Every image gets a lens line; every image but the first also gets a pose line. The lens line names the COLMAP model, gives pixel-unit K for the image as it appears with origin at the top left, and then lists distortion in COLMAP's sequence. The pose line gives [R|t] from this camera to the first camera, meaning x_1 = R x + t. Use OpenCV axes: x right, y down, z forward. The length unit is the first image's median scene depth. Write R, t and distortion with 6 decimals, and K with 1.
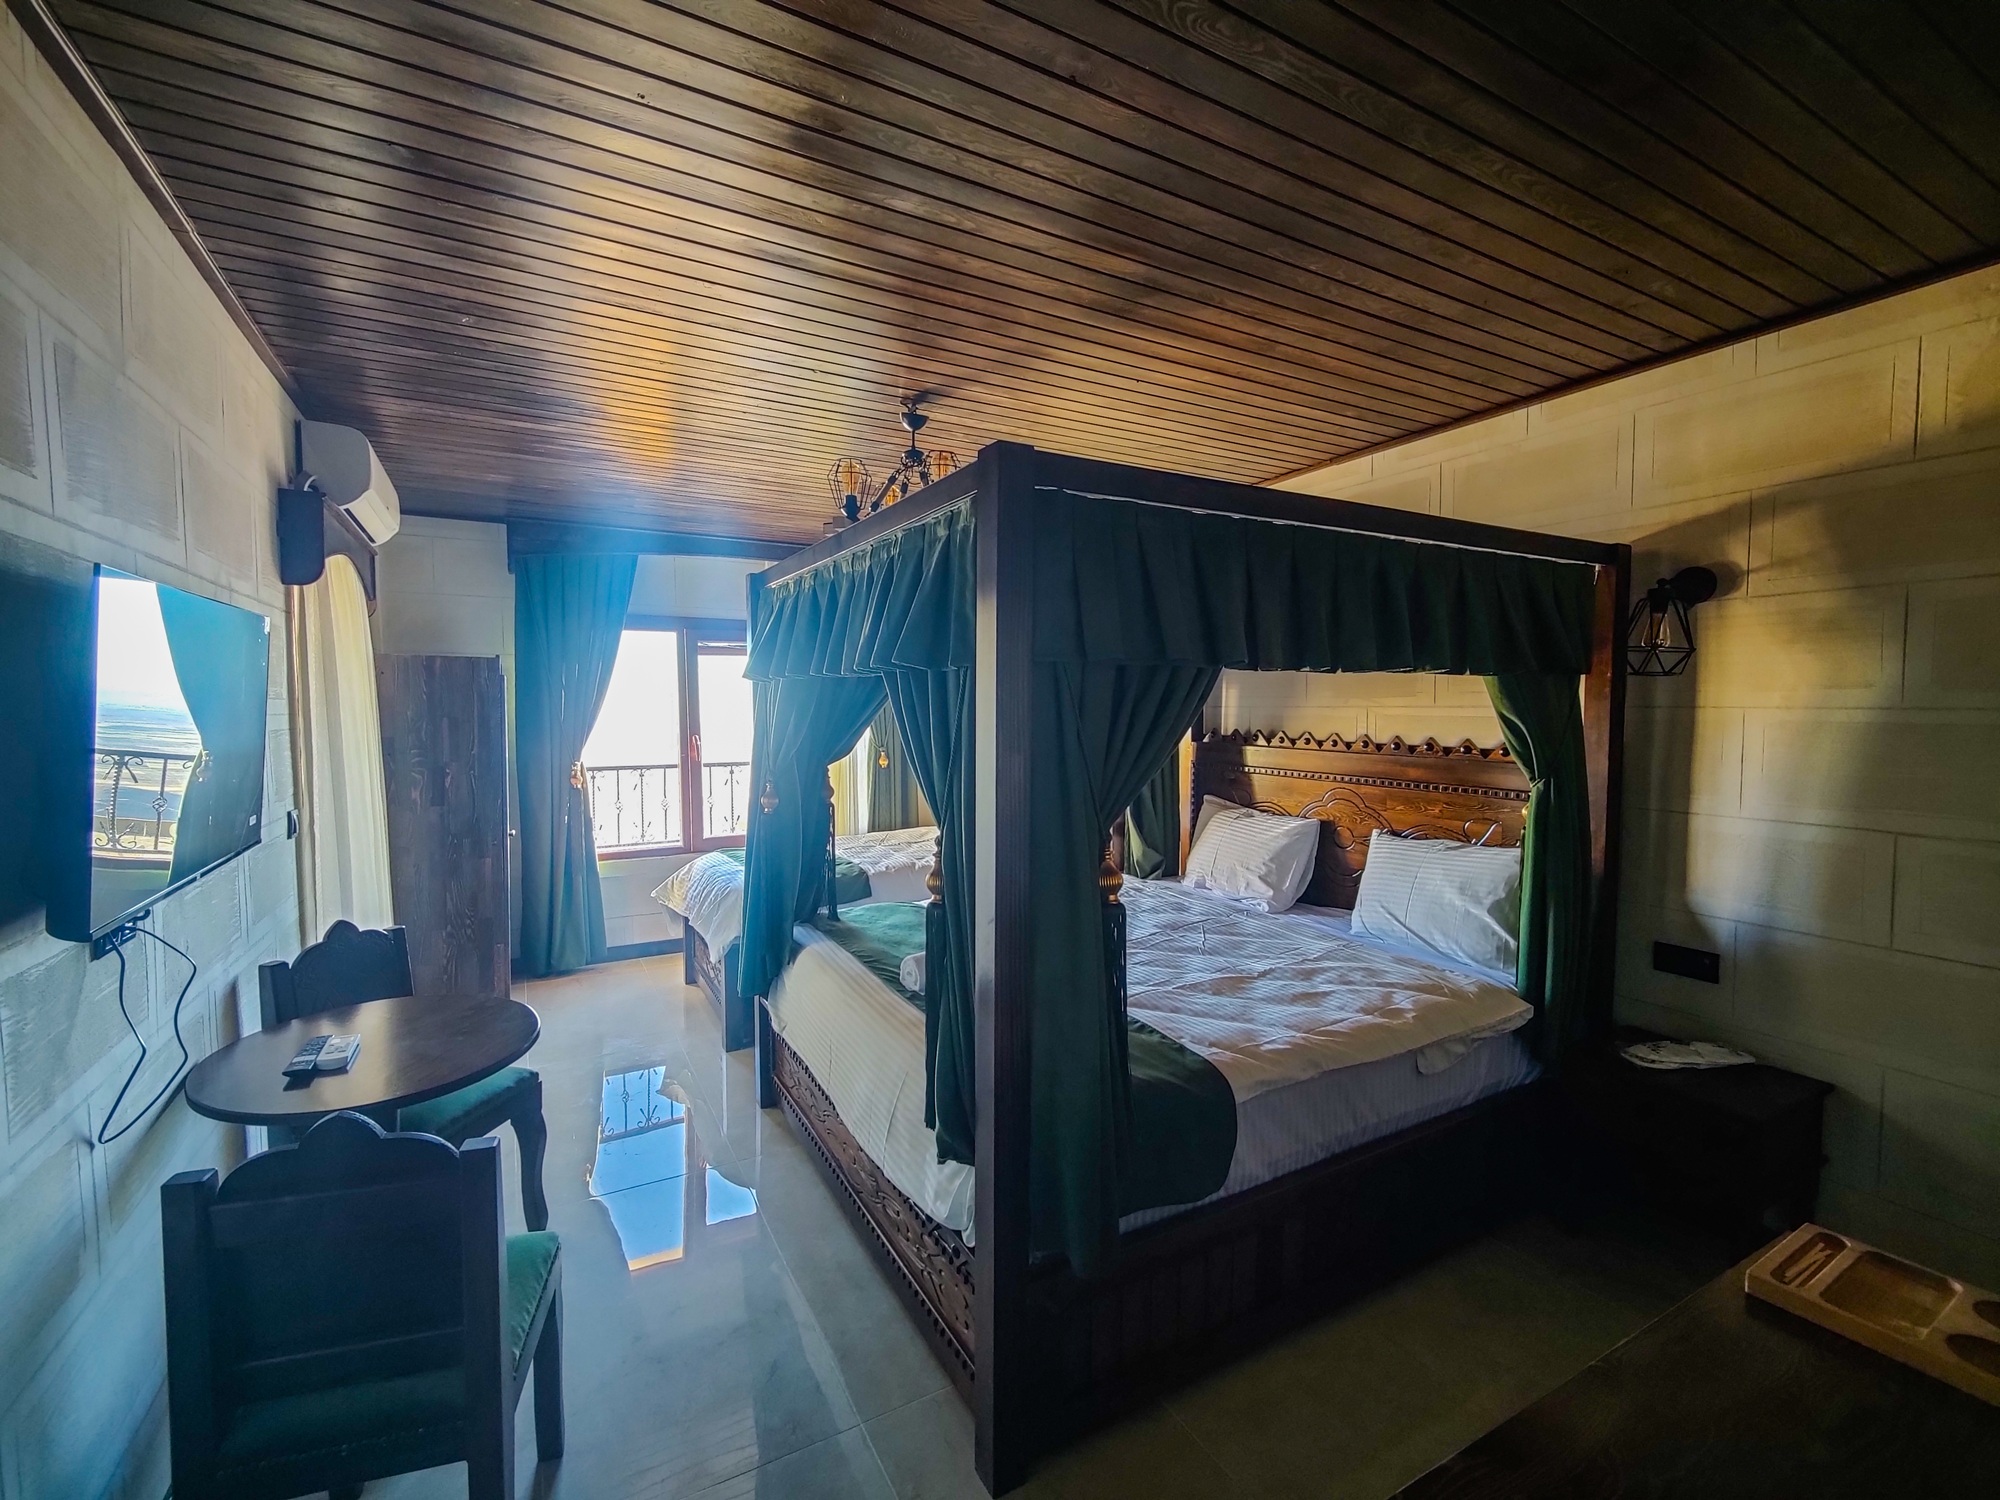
lens RADIAL K [[868.7, 0, 996.5], [0, 868.7, 746.2], [0, 0, 1]] dist [0.005159, -0.001616]
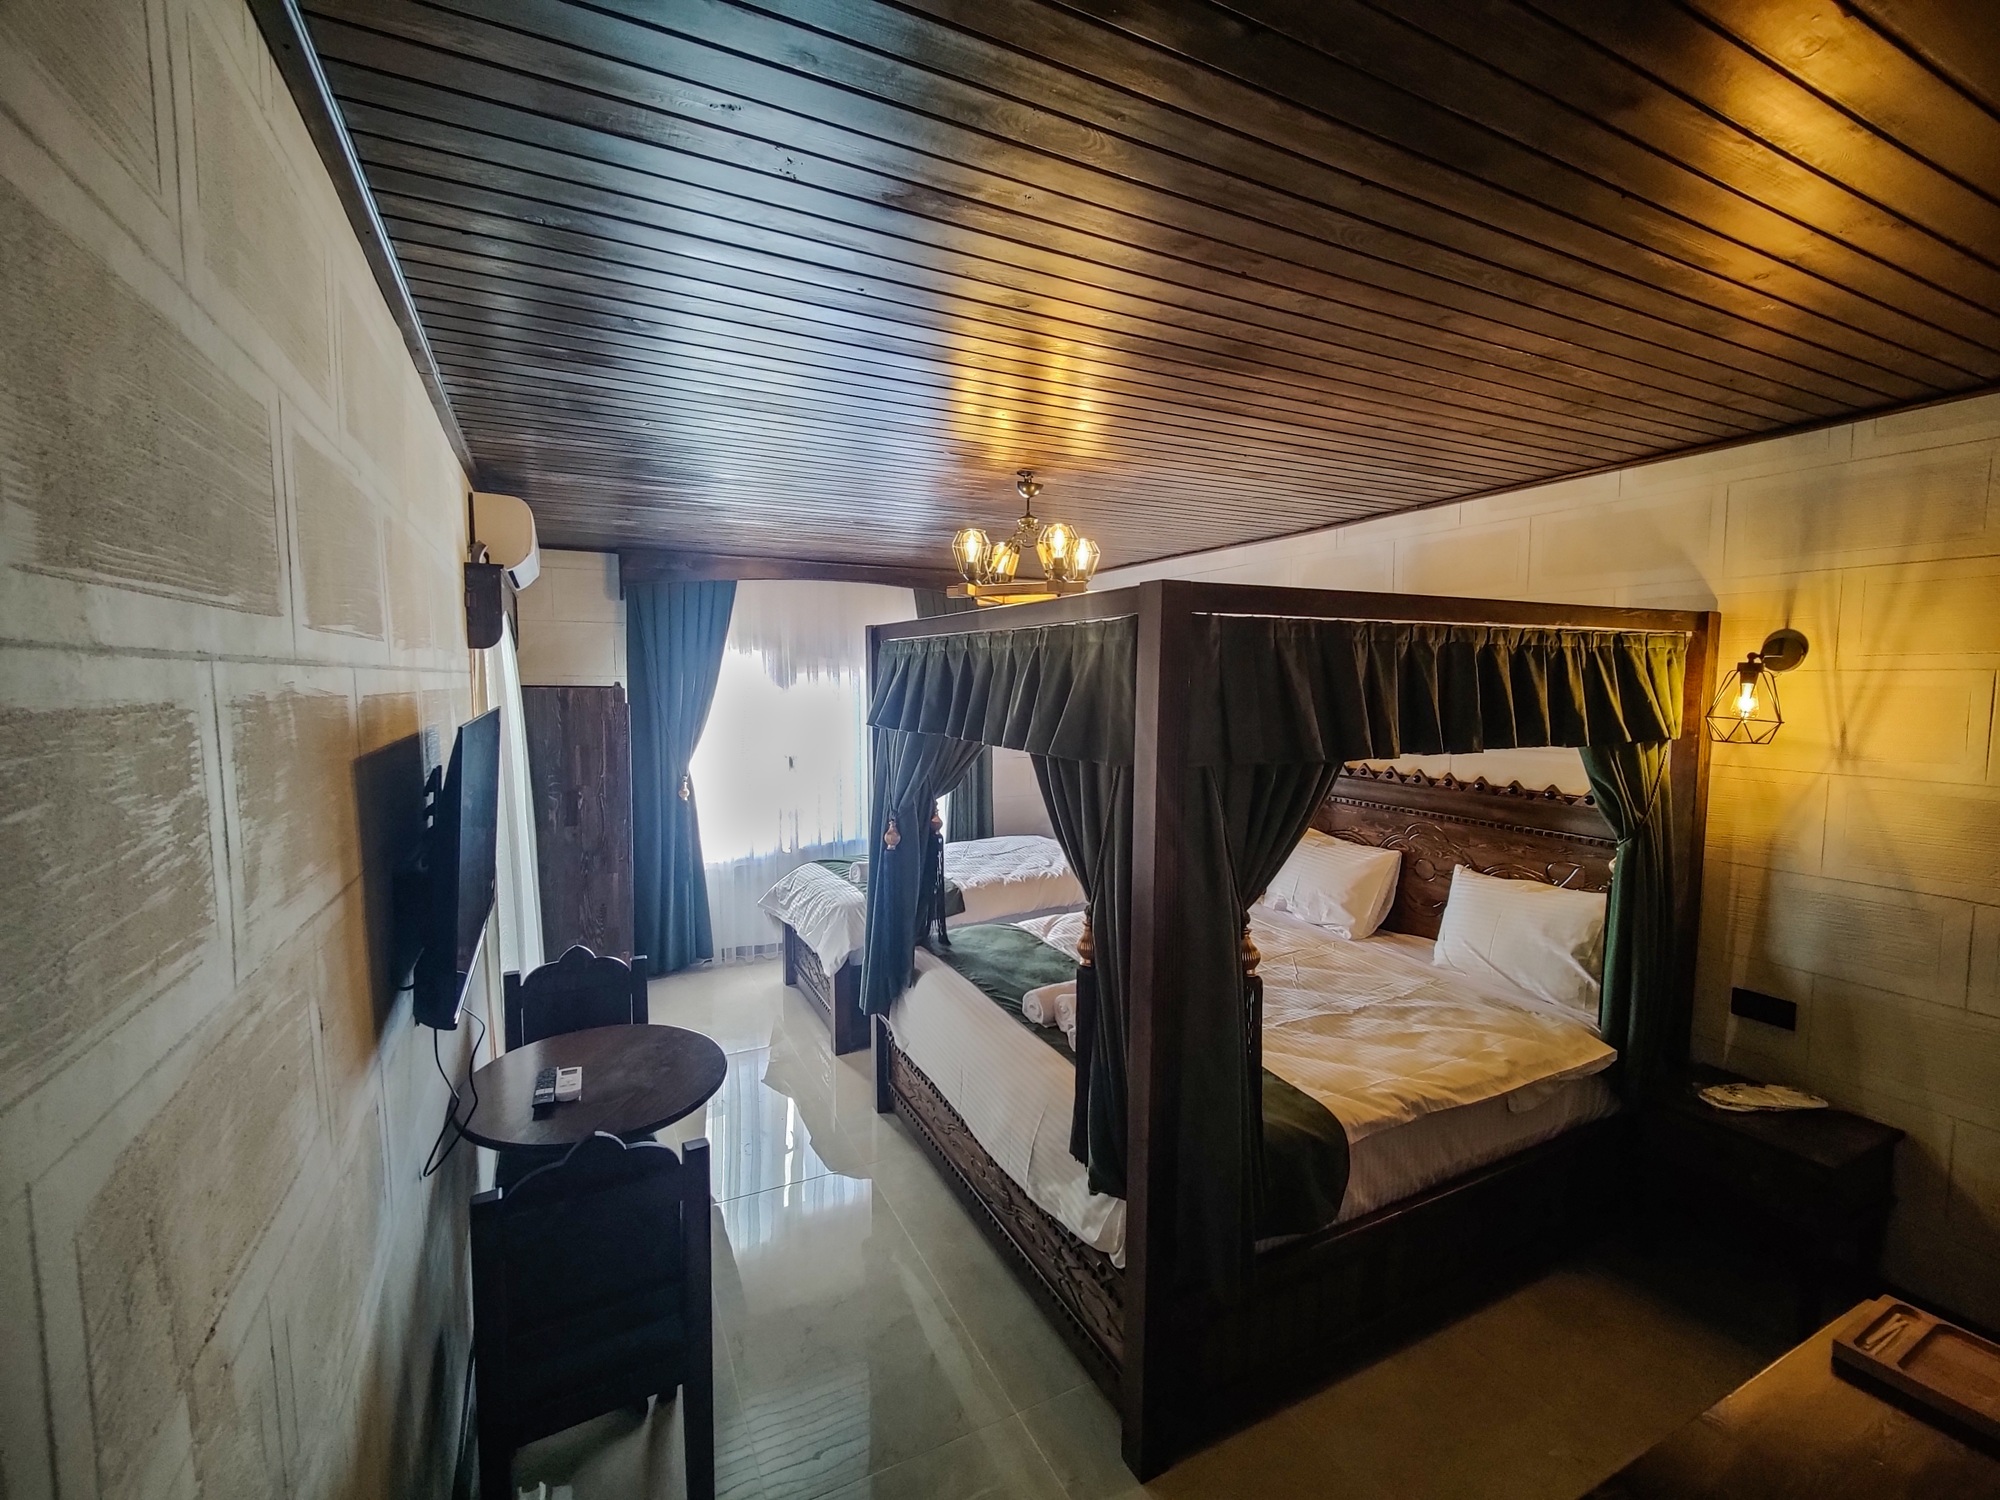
lens RADIAL K [[868.7, 0, 998.2], [0, 868.7, 746.0], [0, 0, 1]] dist [0.005159, -0.001616]
pose [[0.999164, 0.005042, -0.040576, -0.097483], [-0.003774, 0.999504, 0.031264, -0.098865], [0.040713, -0.031085, 0.998687, -0.087708]]
